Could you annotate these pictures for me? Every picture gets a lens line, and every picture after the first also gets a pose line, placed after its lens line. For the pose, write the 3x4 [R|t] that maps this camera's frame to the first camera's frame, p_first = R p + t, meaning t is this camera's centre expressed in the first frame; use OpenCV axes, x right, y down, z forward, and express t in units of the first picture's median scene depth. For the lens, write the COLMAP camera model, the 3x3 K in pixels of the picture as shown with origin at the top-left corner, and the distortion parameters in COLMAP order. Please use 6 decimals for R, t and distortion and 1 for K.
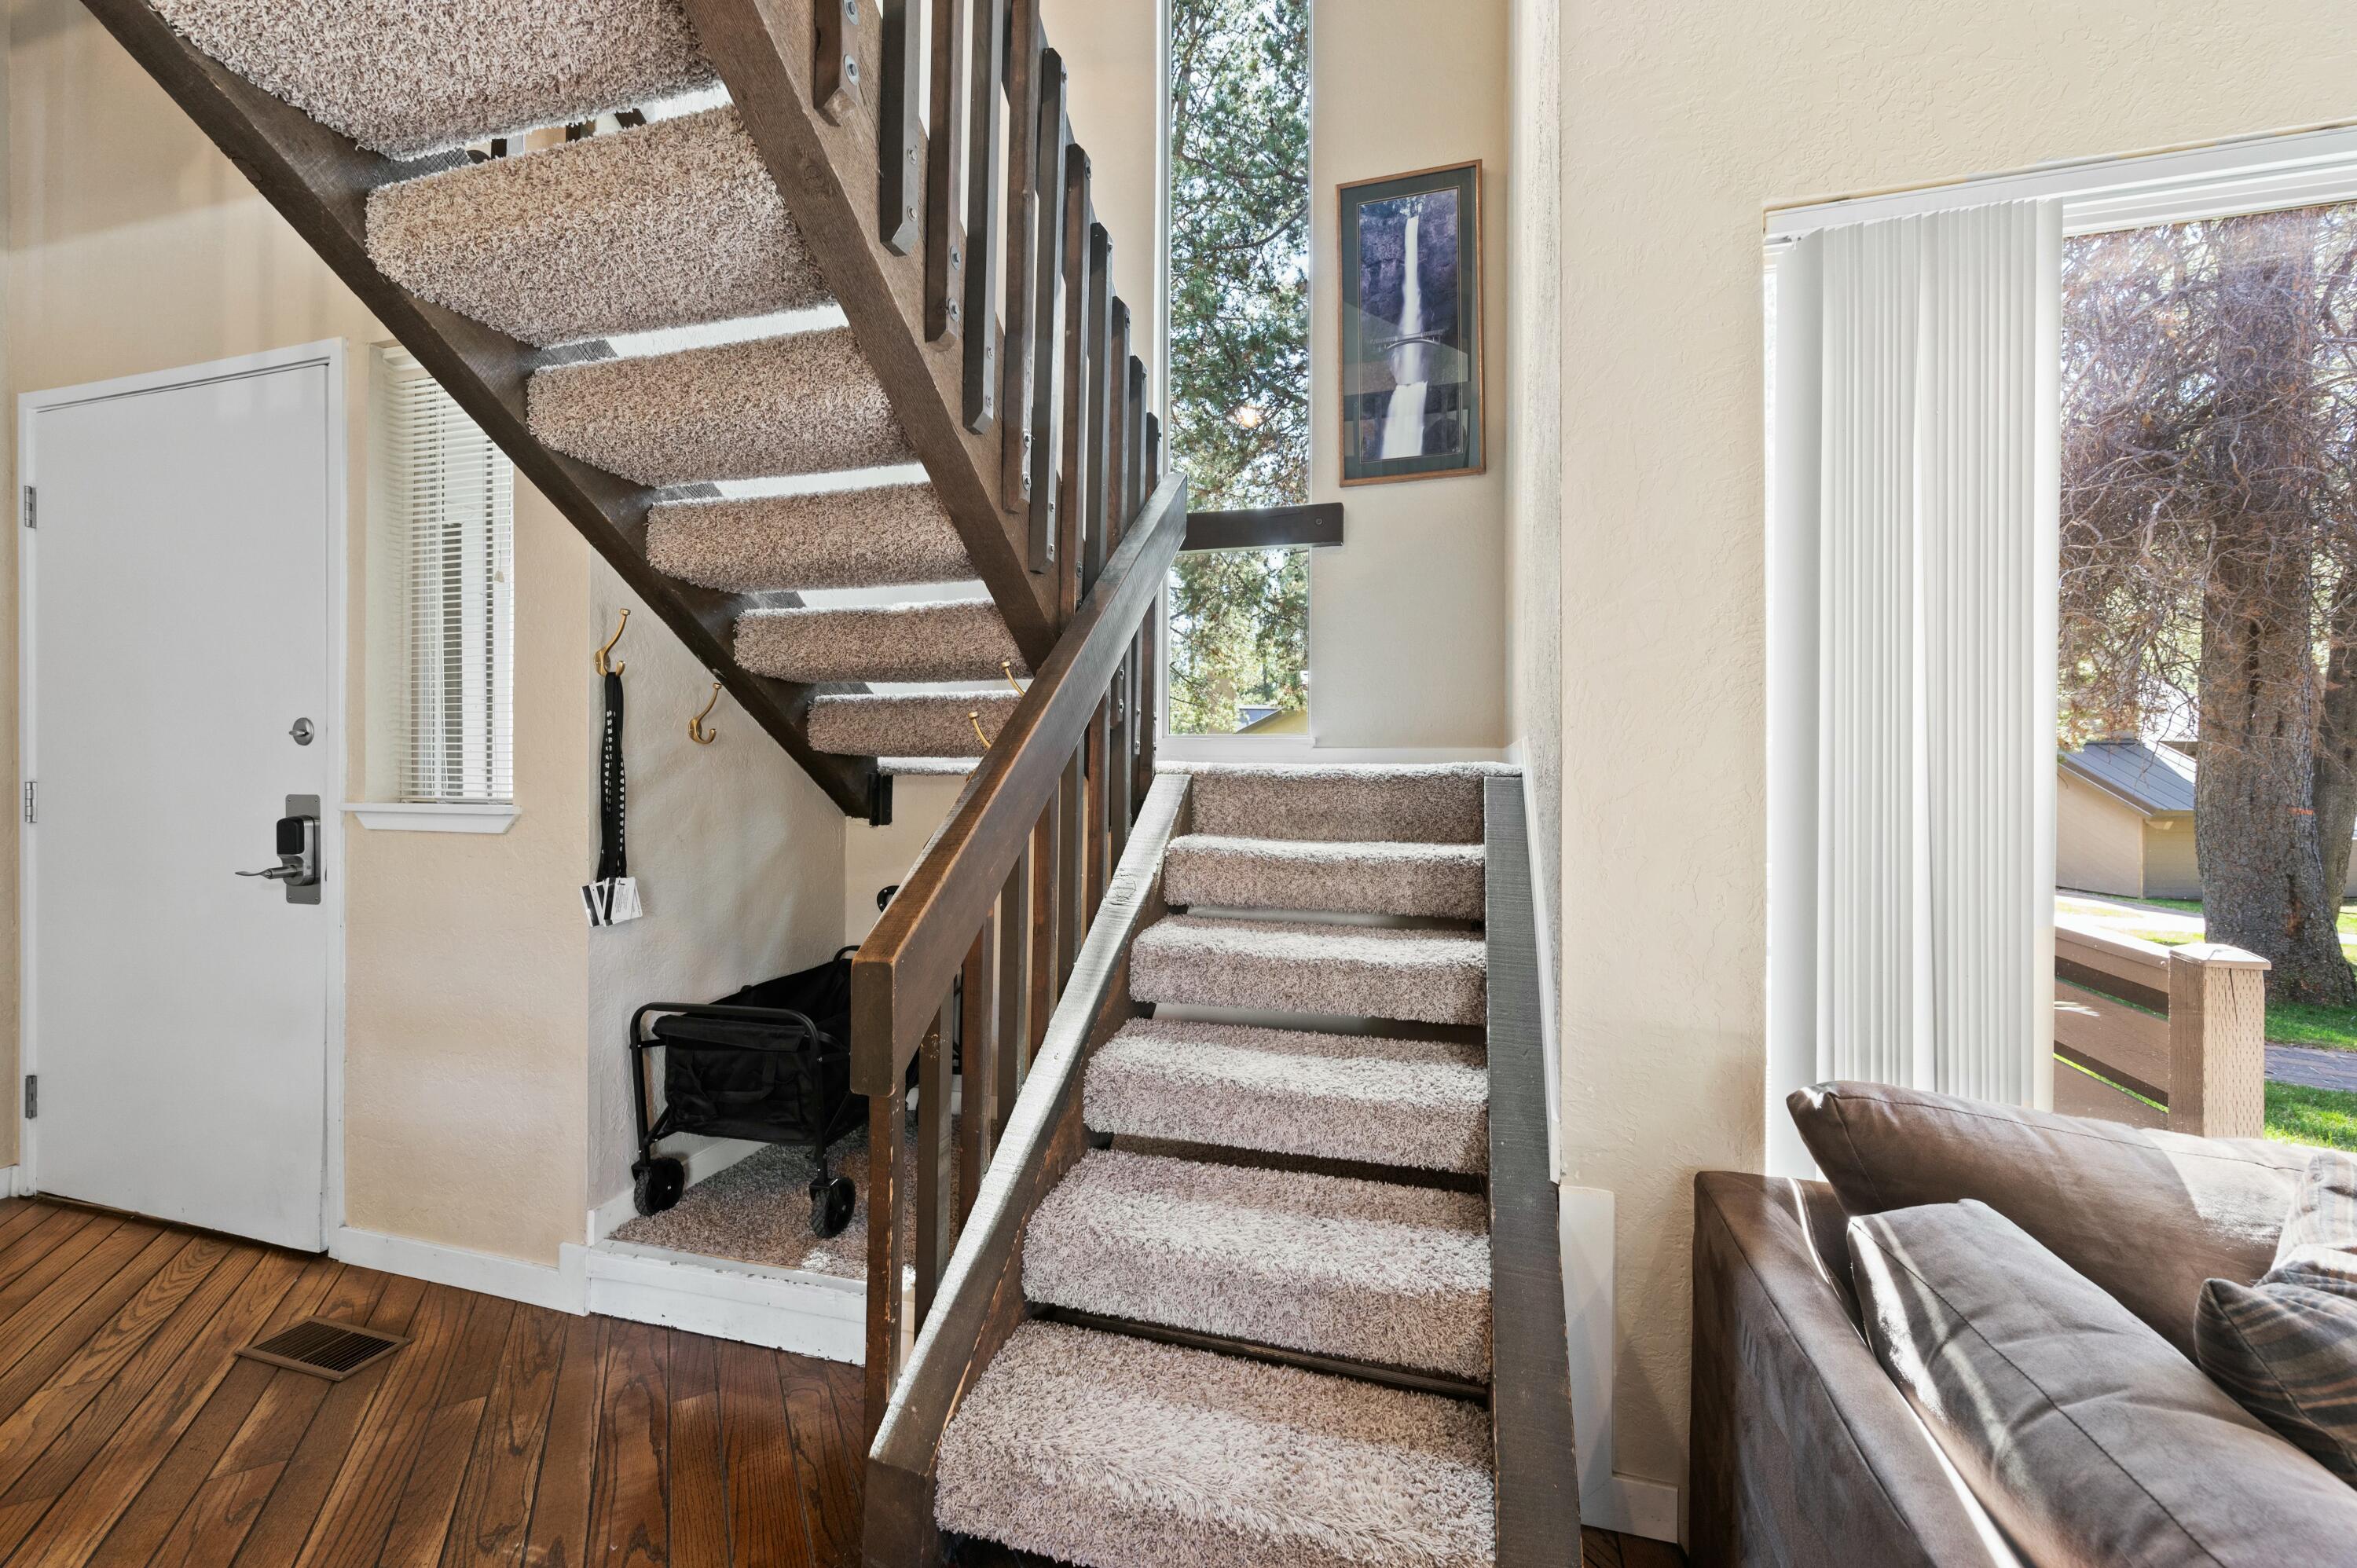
lens RADIAL K [[952.0, 0, 1176.7], [0, 952.0, 763.1], [0, 0, 1]] dist [-0.001980, -0.000308]
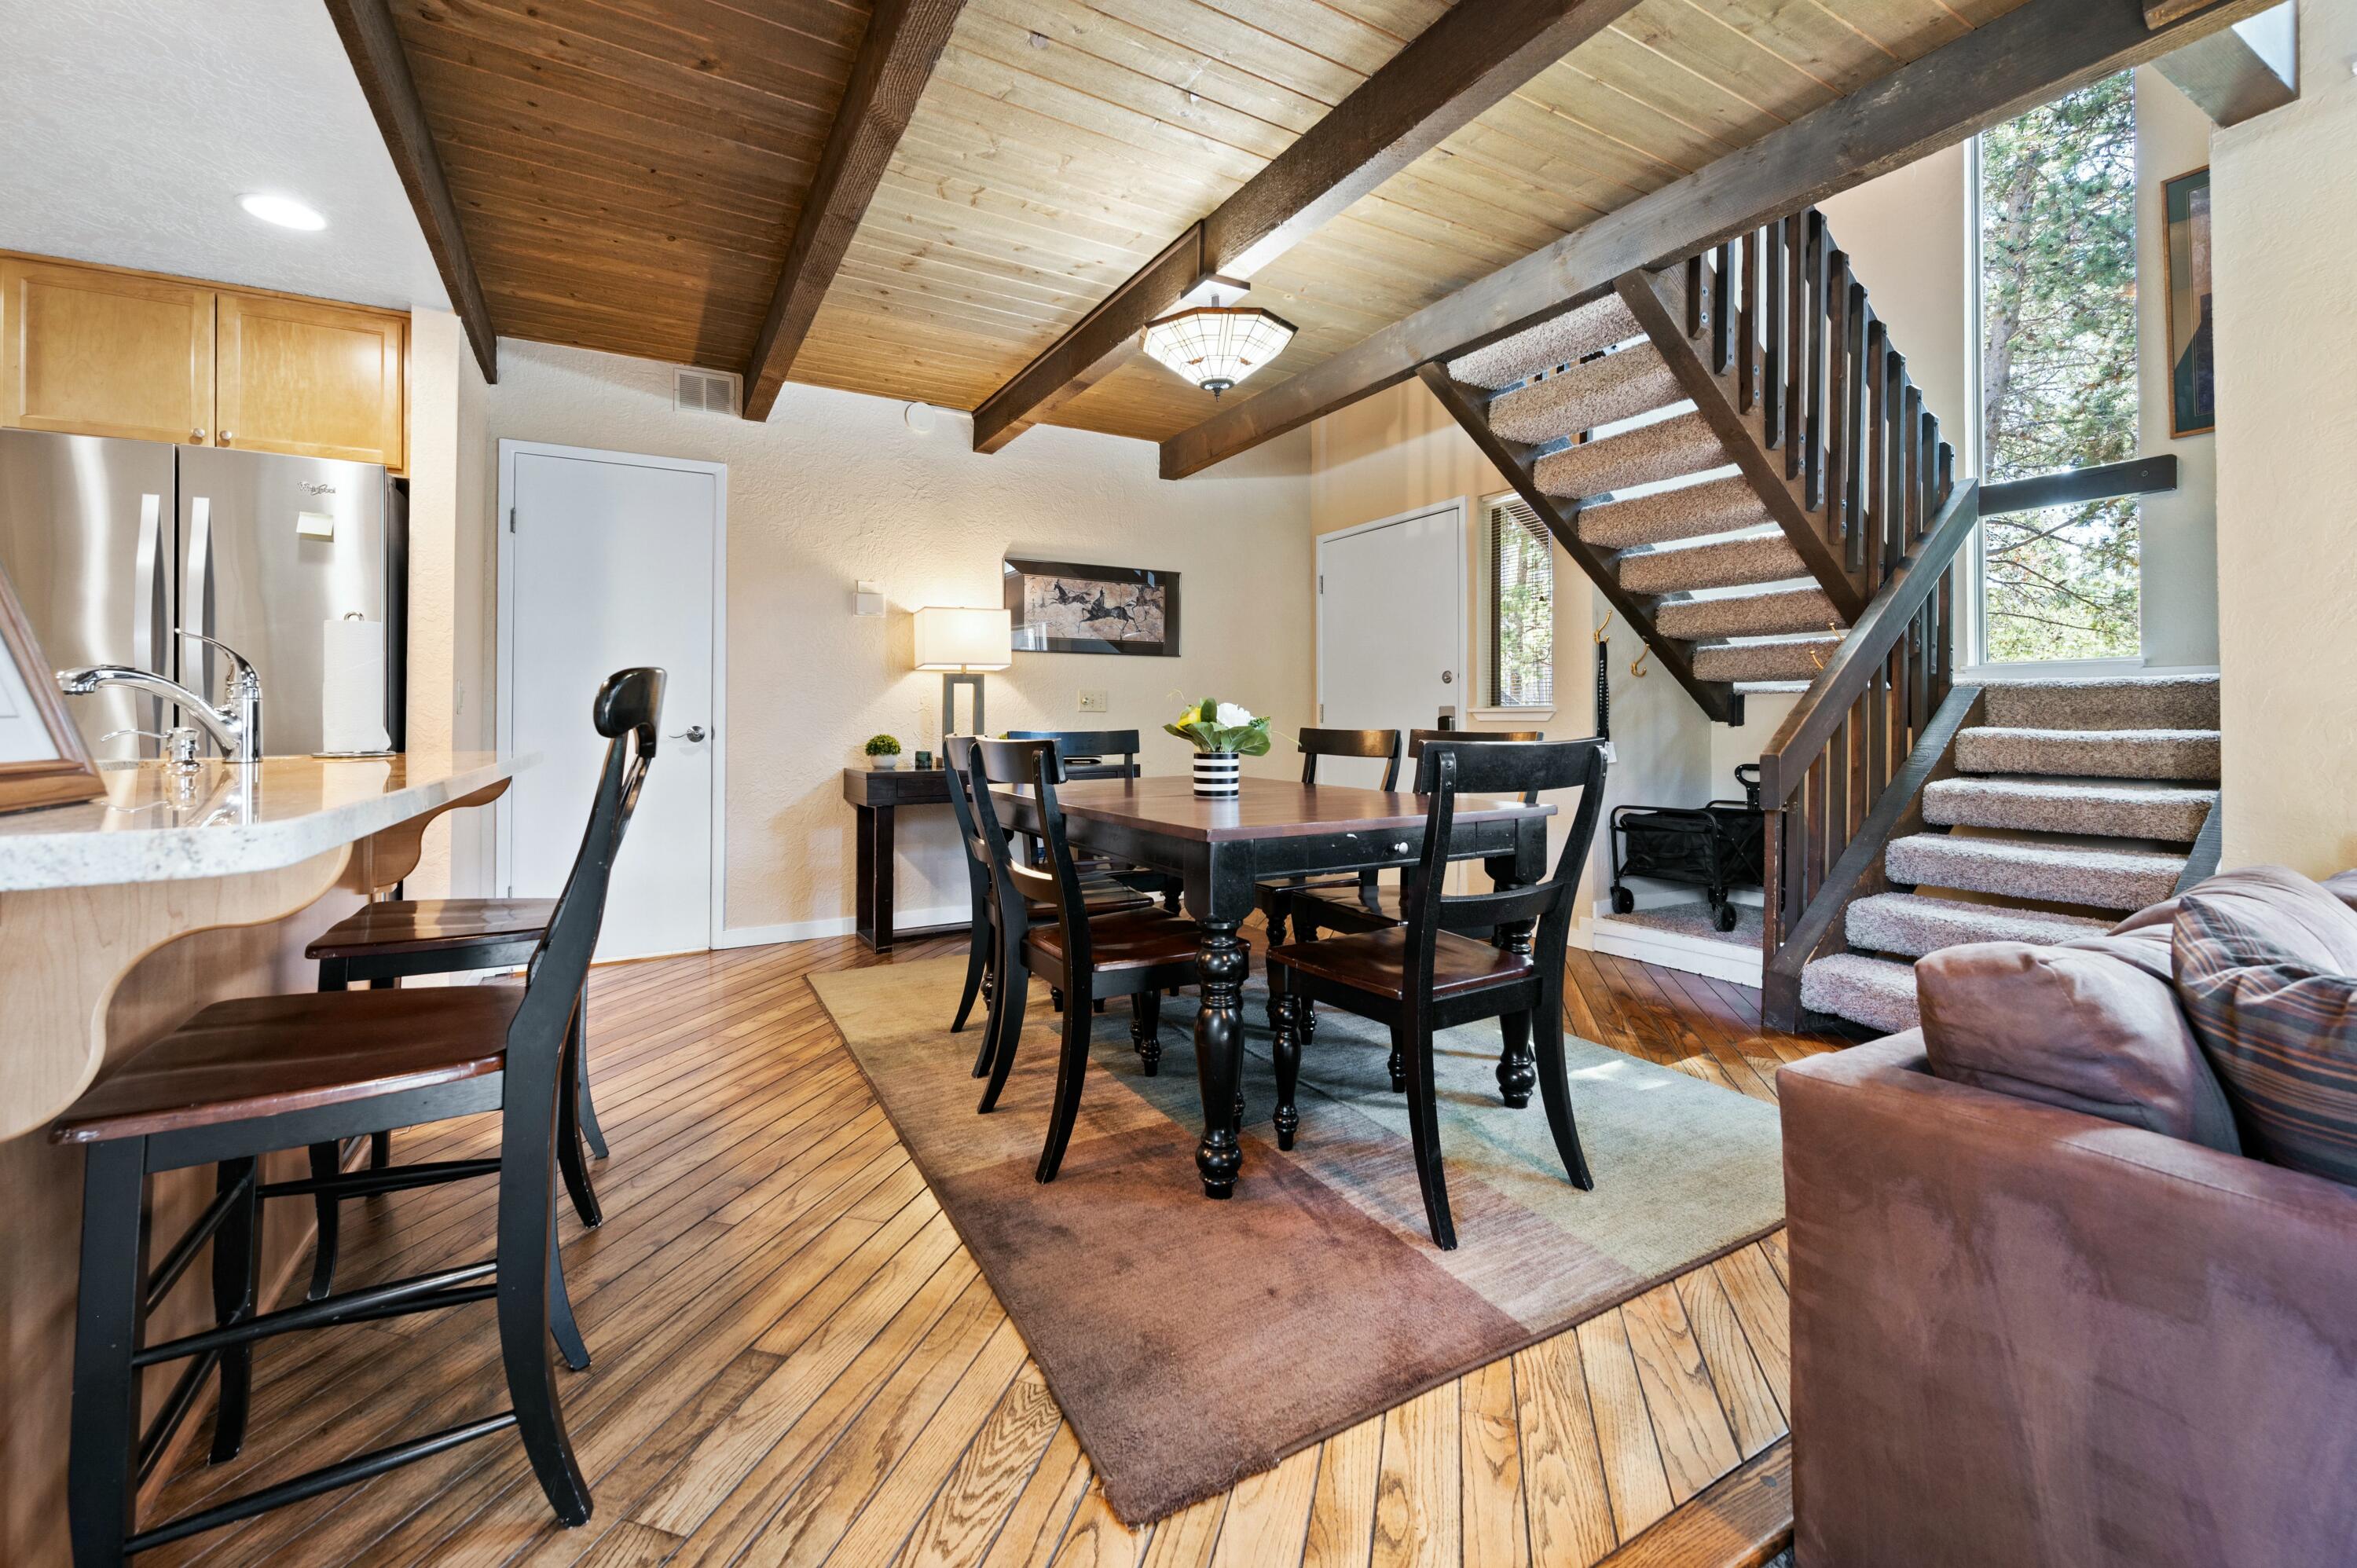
lens RADIAL K [[952.0, 0, 1176.9], [0, 952.0, 717.6], [0, 0, 1]] dist [-0.001980, -0.000308]
pose [[0.717421, -0.007362, -0.696601, 0.162477], [0.009180, 0.999957, -0.001114, 0.056417], [0.696580, -0.005595, 0.717457, -1.015241]]
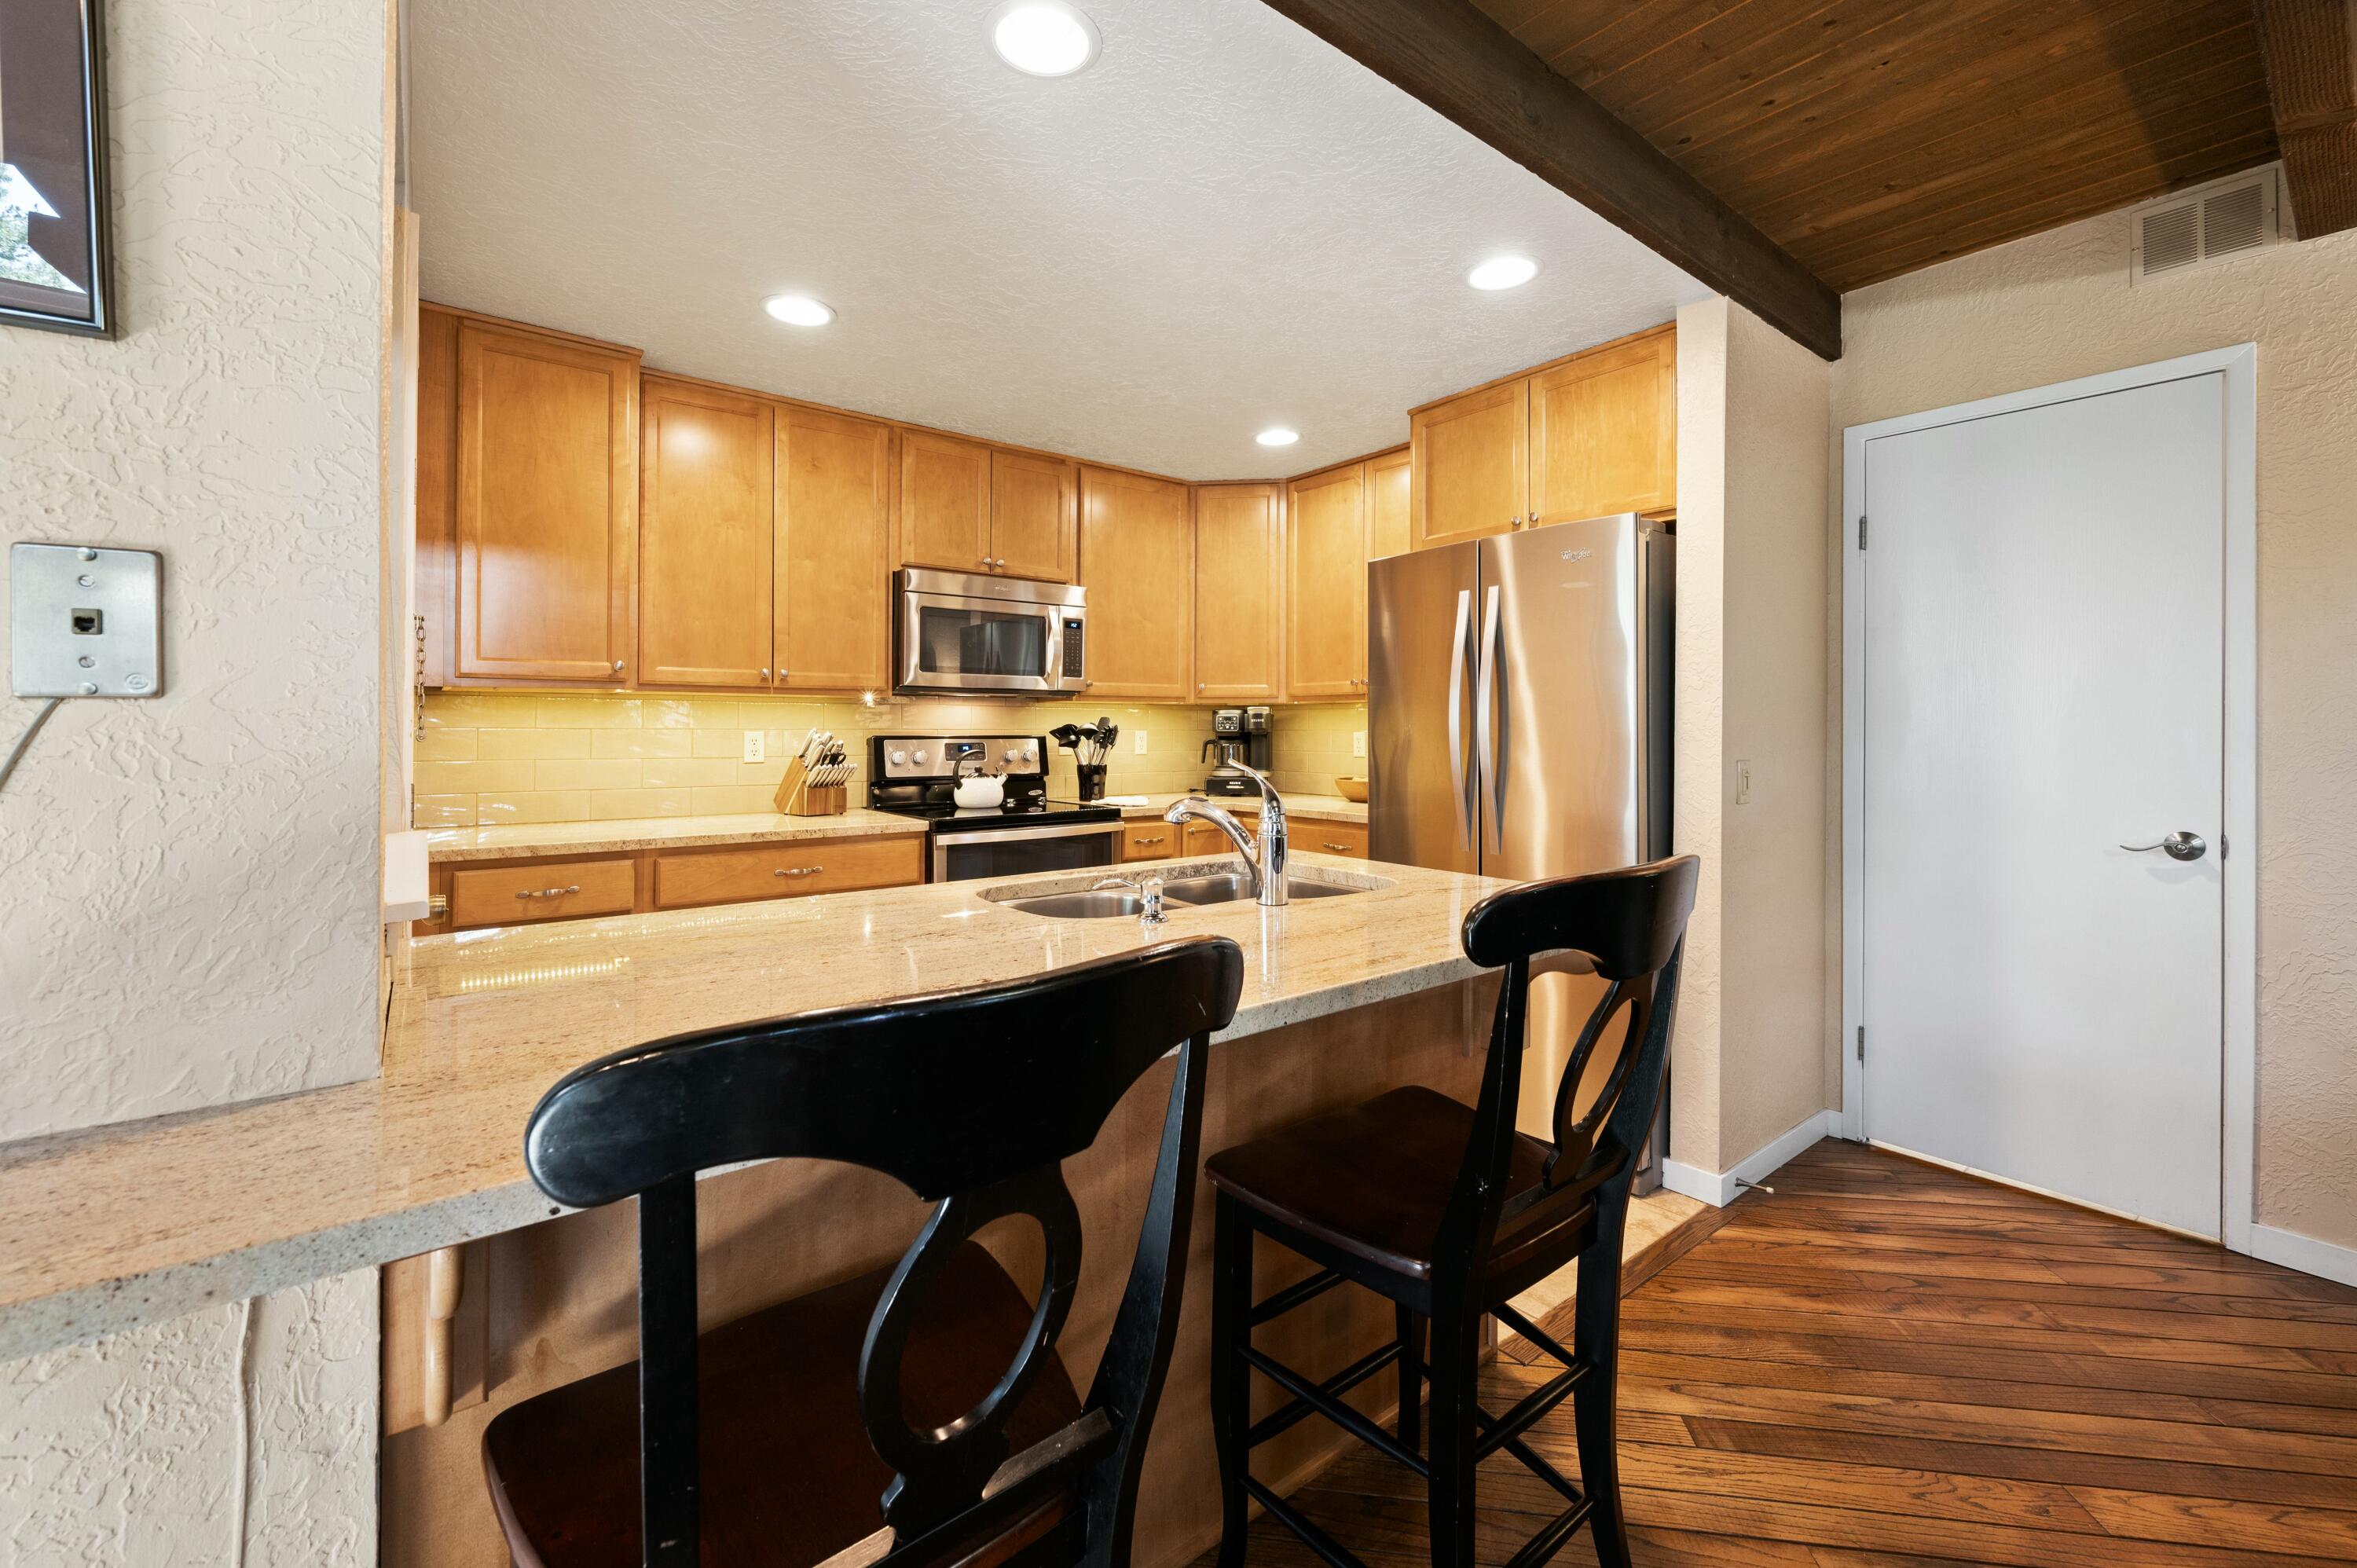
lens RADIAL K [[952.0, 0, 1172.7], [0, 952.0, 717.5], [0, 0, 1]] dist [-0.001980, -0.000308]
pose [[-0.588447, -0.011374, -0.808456, -0.329455], [-0.001909, 0.999918, -0.012678, -0.049638], [0.808534, -0.005917, -0.588420, -0.608829]]
